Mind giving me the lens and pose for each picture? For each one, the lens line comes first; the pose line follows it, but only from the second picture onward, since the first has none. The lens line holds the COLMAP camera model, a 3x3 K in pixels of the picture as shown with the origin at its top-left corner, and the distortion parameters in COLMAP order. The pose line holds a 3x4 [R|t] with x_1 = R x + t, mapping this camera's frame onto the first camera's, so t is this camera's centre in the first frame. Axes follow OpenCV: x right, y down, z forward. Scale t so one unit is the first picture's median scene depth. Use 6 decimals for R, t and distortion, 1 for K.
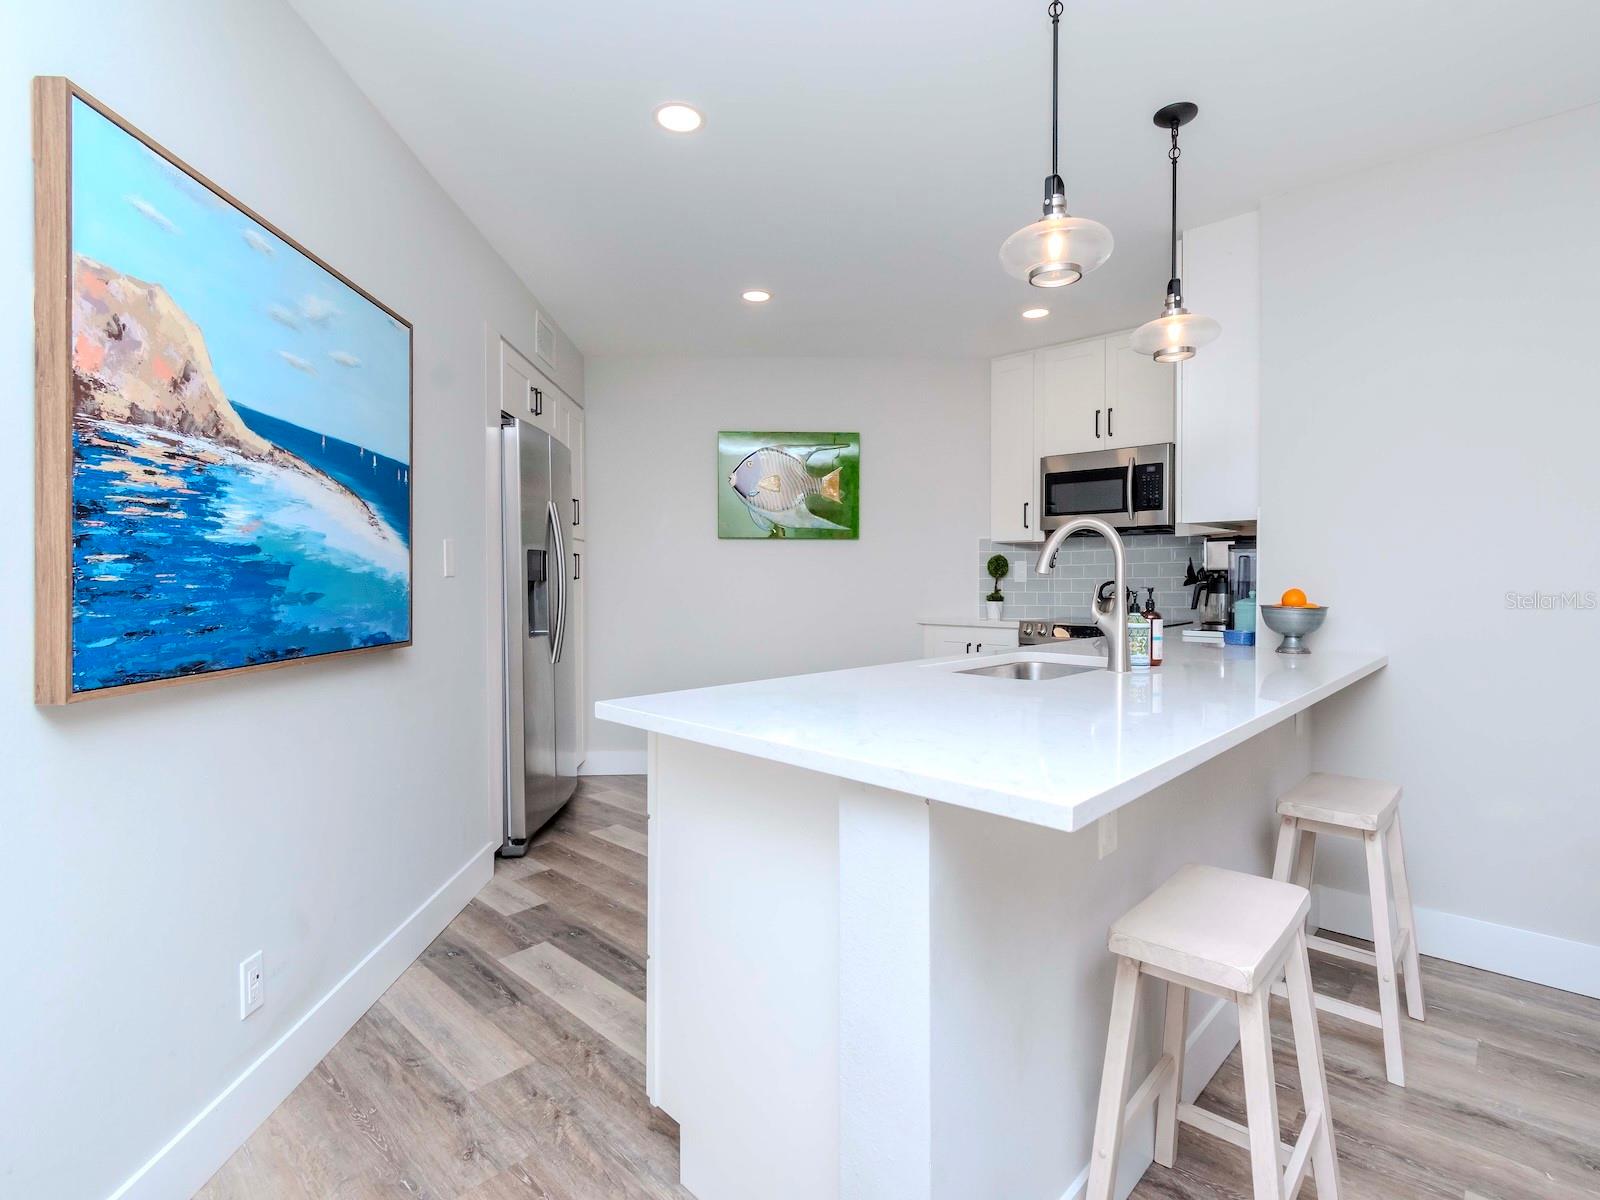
lens RADIAL K [[776.3, 0, 814.4], [0, 776.3, 588.7], [0, 0, 1]] dist [0.008302, -0.002262]
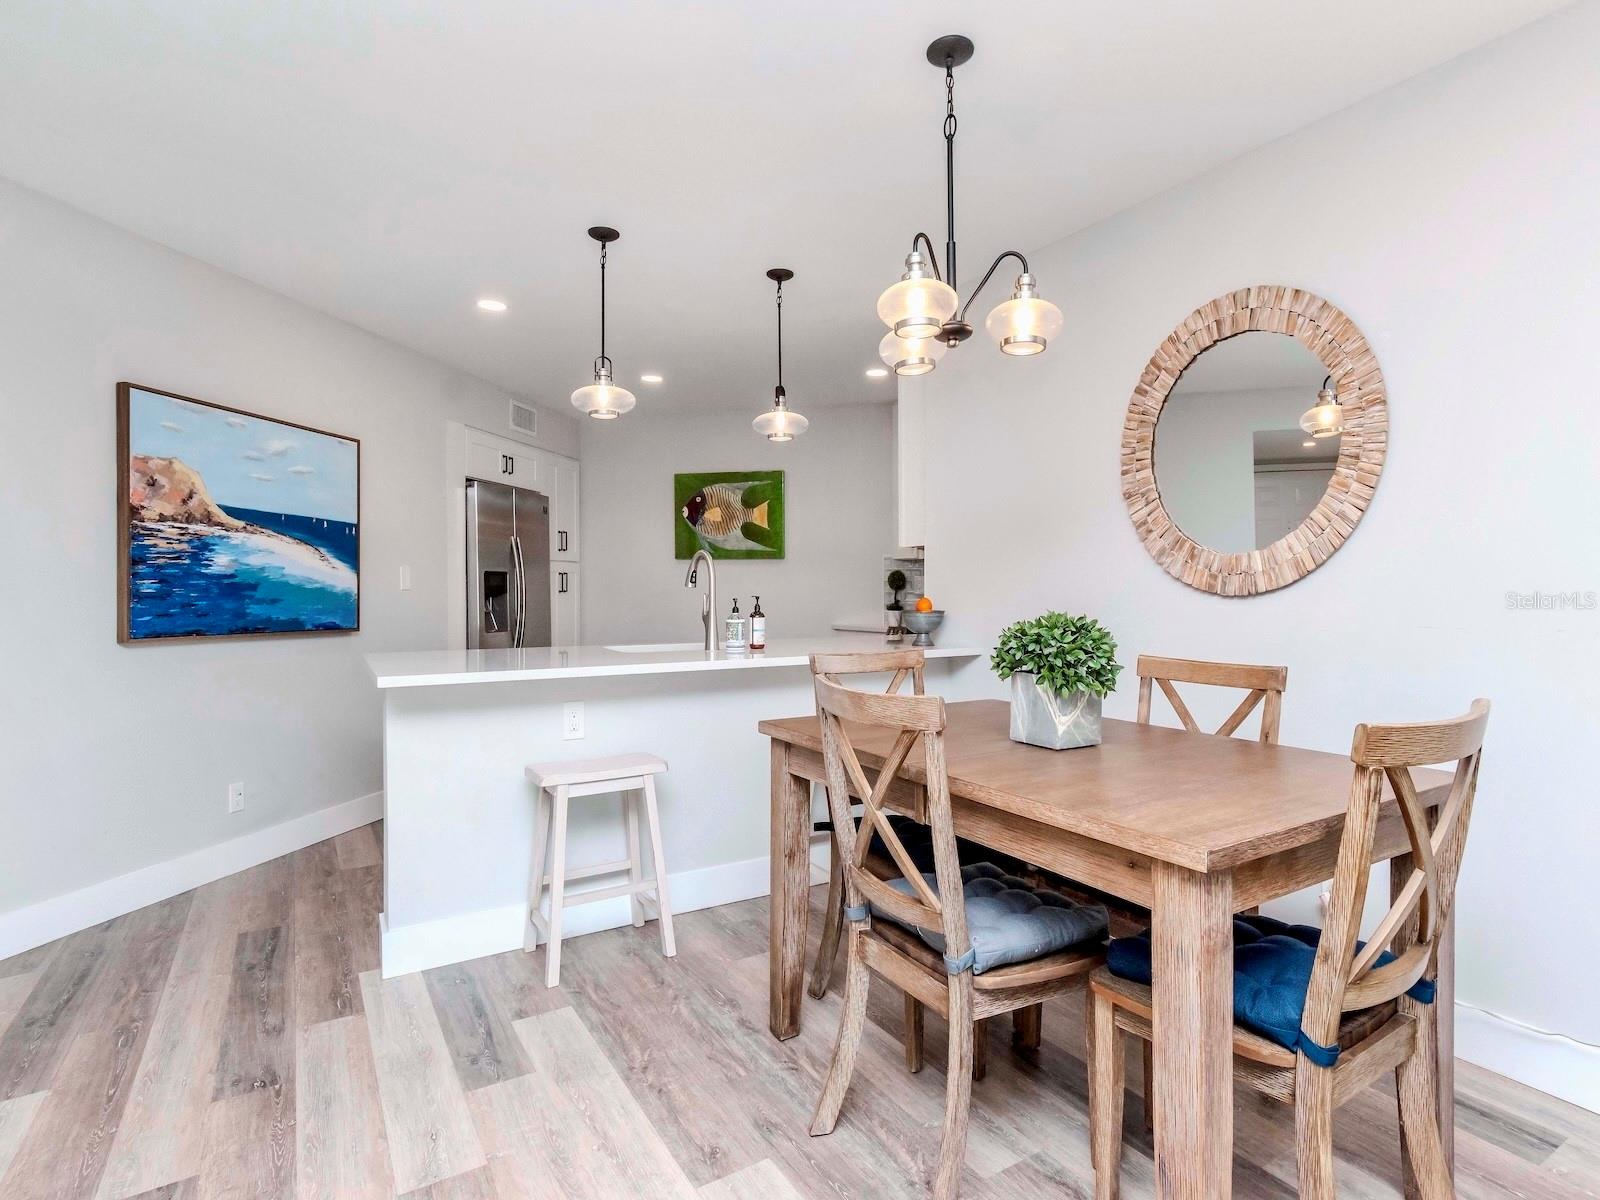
lens RADIAL K [[838.3, 0, 816.2], [0, 838.3, 600.5], [0, 0, 1]] dist [0.015703, -0.000552]
pose [[0.964515, 0.000370, -0.264028, 1.249432], [-0.001310, 0.999993, -0.003388, 0.016349], [0.264025, 0.003614, 0.964509, -0.669544]]
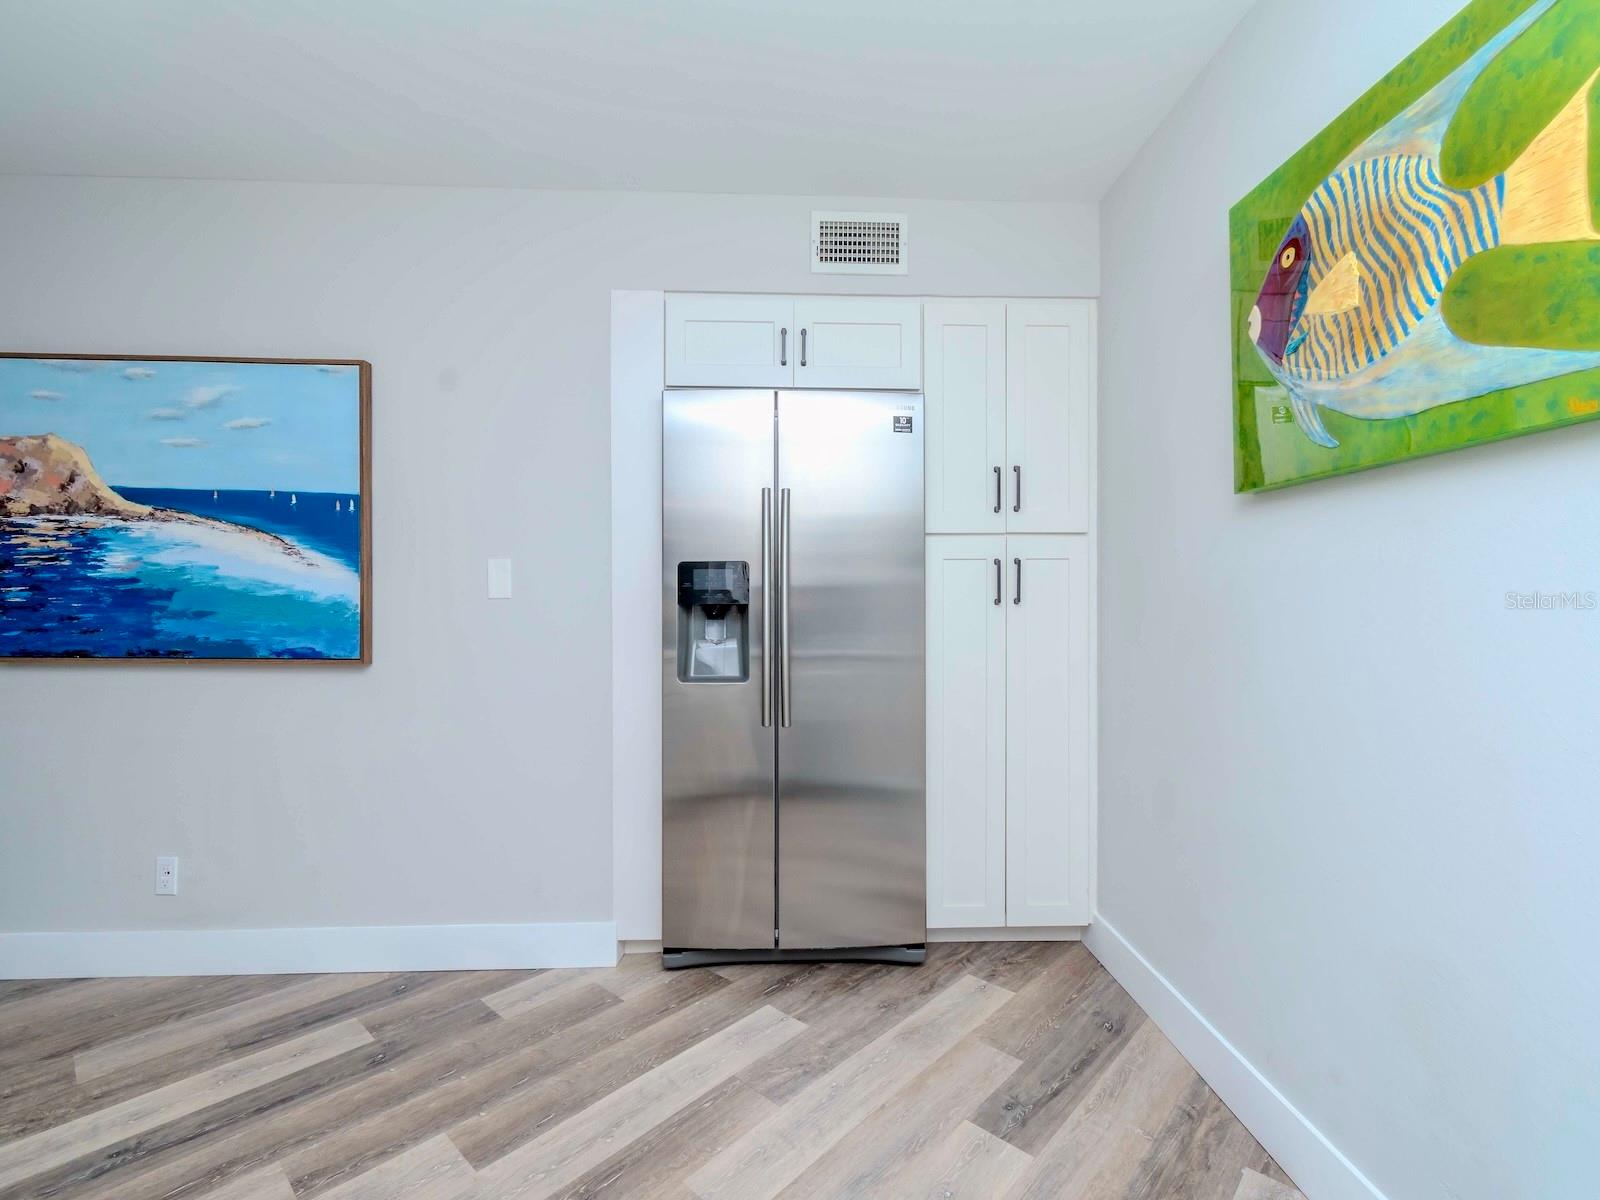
lens RADIAL K [[721.1, 0, 798.1], [0, 721.1, 606.5], [0, 0, 1]] dist [-0.001633, 0.000817]
pose [[-0.011478, 0.006922, -0.999910, 0.625550], [-0.015525, 0.999854, 0.007100, -0.029420], [0.999814, 0.015605, -0.011369, 2.205514]]
